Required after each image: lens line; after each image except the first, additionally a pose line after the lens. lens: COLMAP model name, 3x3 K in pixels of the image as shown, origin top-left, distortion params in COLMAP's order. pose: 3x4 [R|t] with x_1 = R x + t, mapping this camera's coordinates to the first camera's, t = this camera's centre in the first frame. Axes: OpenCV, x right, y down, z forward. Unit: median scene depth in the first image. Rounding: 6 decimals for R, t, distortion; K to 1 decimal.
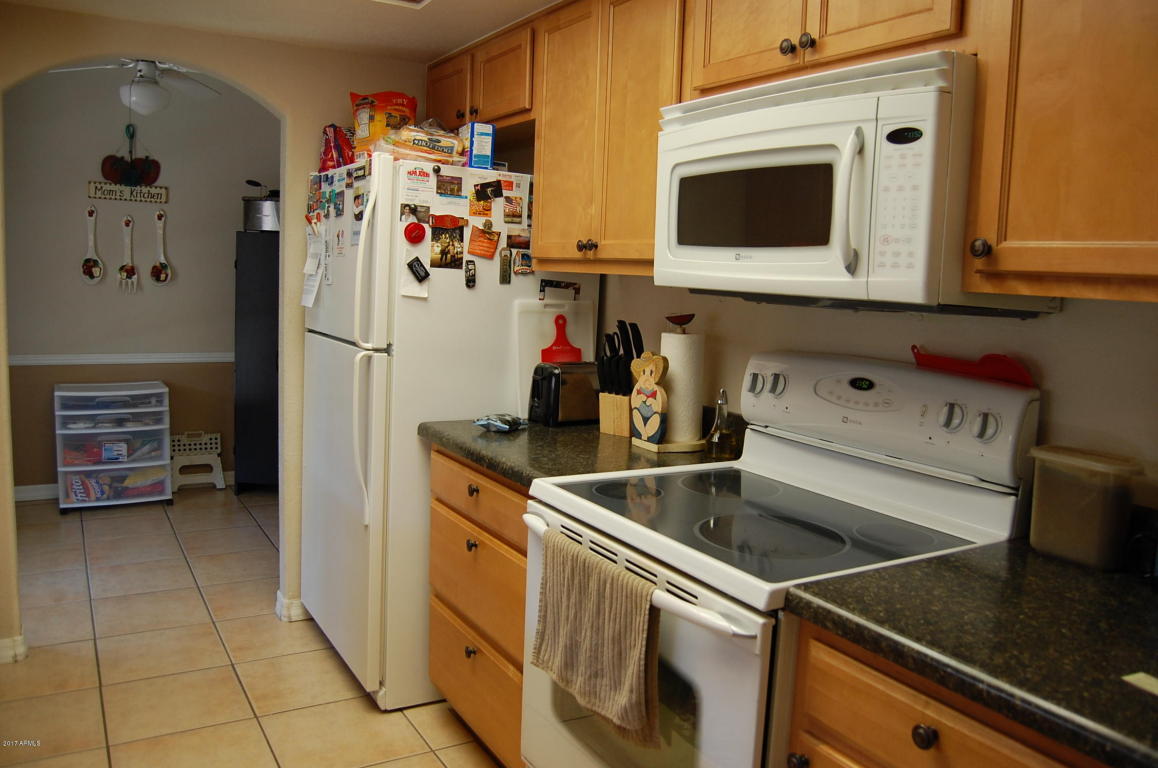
lens RADIAL K [[908.4, 0, 589.1], [0, 908.4, 378.2], [0, 0, 1]] dist [-0.088744, 0.036964]
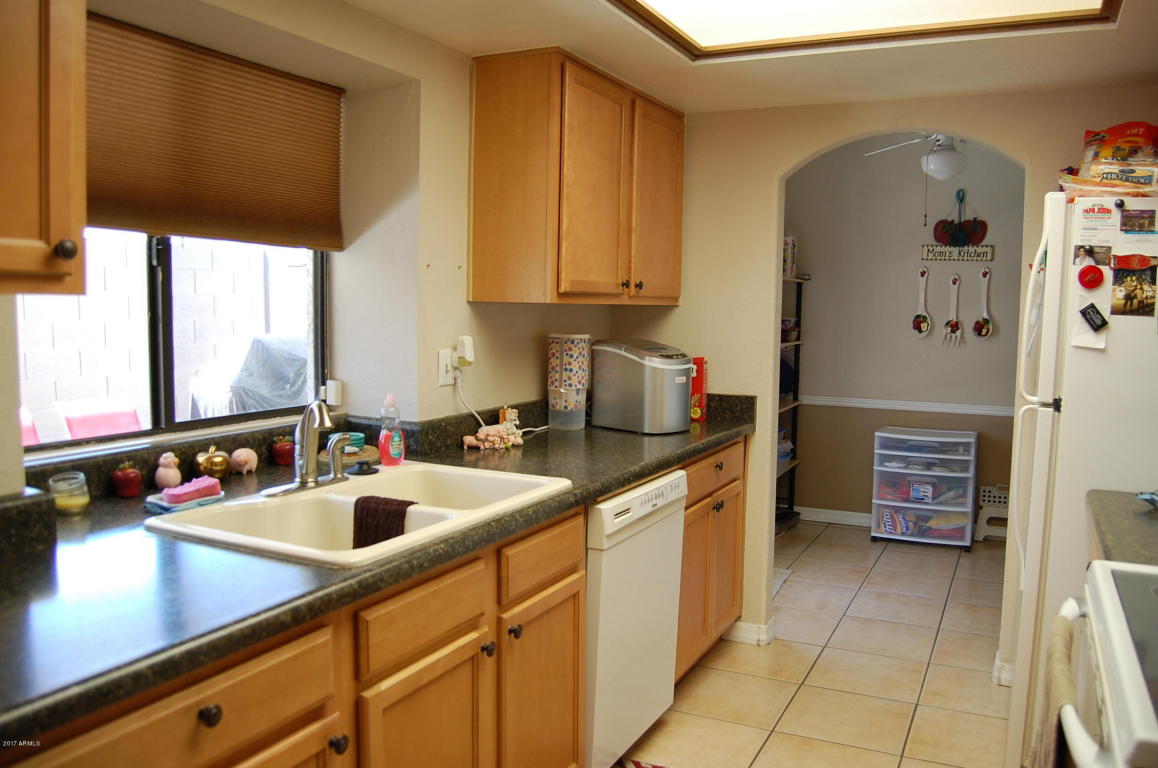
lens RADIAL K [[908.4, 0, 607.7], [0, 908.4, 377.9], [0, 0, 1]] dist [-0.088744, 0.036964]
pose [[0.552783, 0.033413, -0.832655, 0.261752], [-0.090206, 0.995724, -0.019929, 0.000407], [0.828429, 0.086127, 0.553433, 0.114128]]
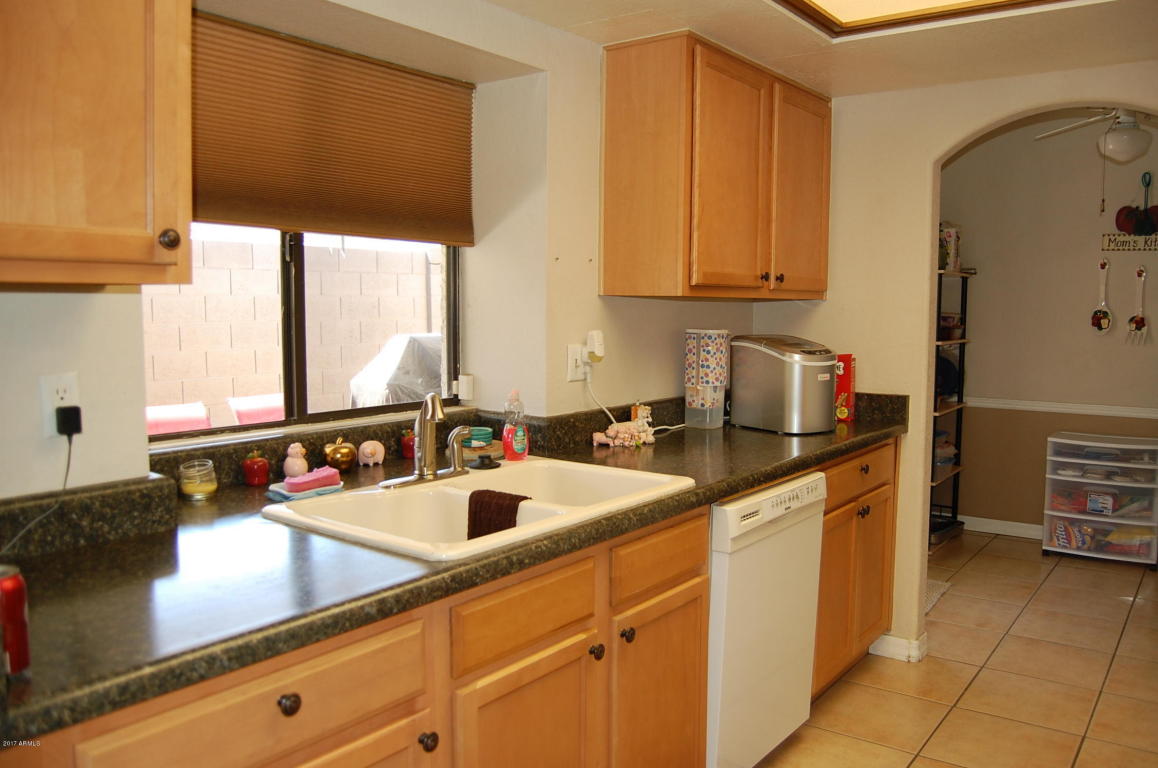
lens RADIAL K [[908.4, 0, 610.5], [0, 908.4, 377.9], [0, 0, 1]] dist [-0.088744, 0.036964]
pose [[0.393465, 0.032950, -0.918749, 0.251704], [-0.097667, 0.995200, -0.006135, 0.004005], [0.914137, 0.092145, 0.394795, 0.165424]]
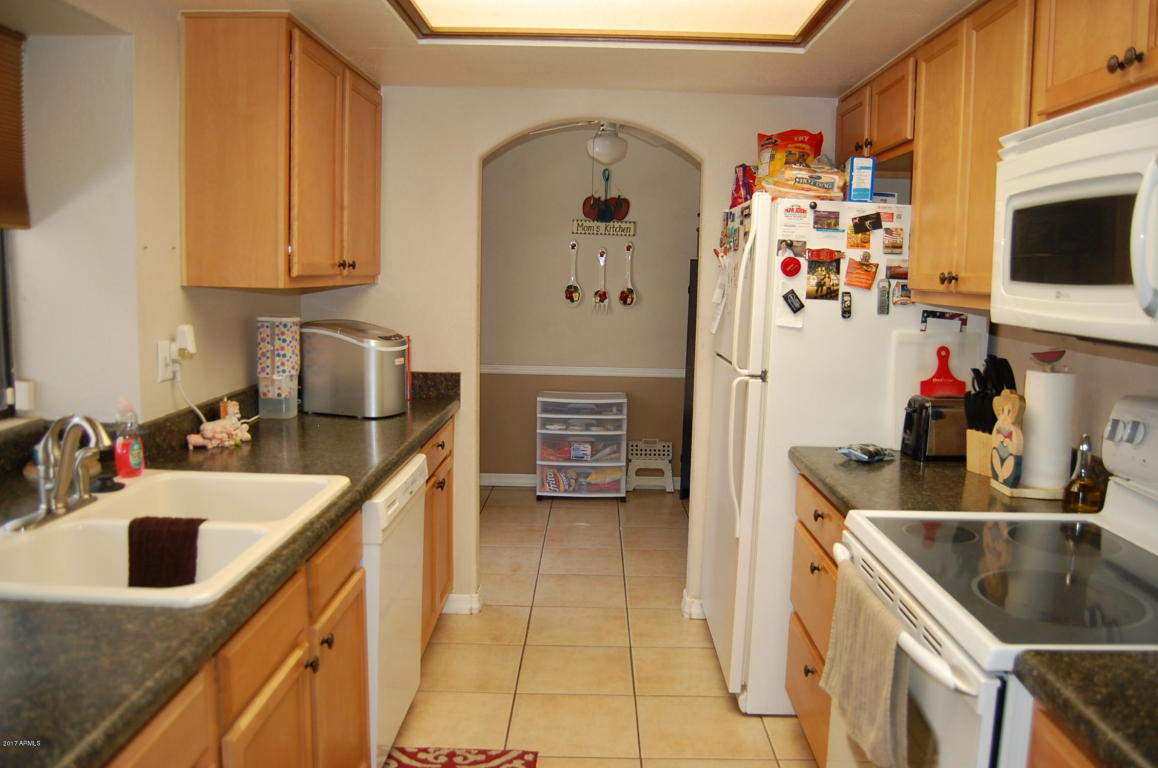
lens RADIAL K [[908.4, 0, 595.3], [0, 908.4, 378.4], [0, 0, 1]] dist [-0.088744, 0.036964]
pose [[0.855176, 0.038308, -0.516920, 0.152318], [-0.047311, 0.998871, -0.004244, -0.014162], [0.516174, 0.028086, 0.856023, -0.017039]]
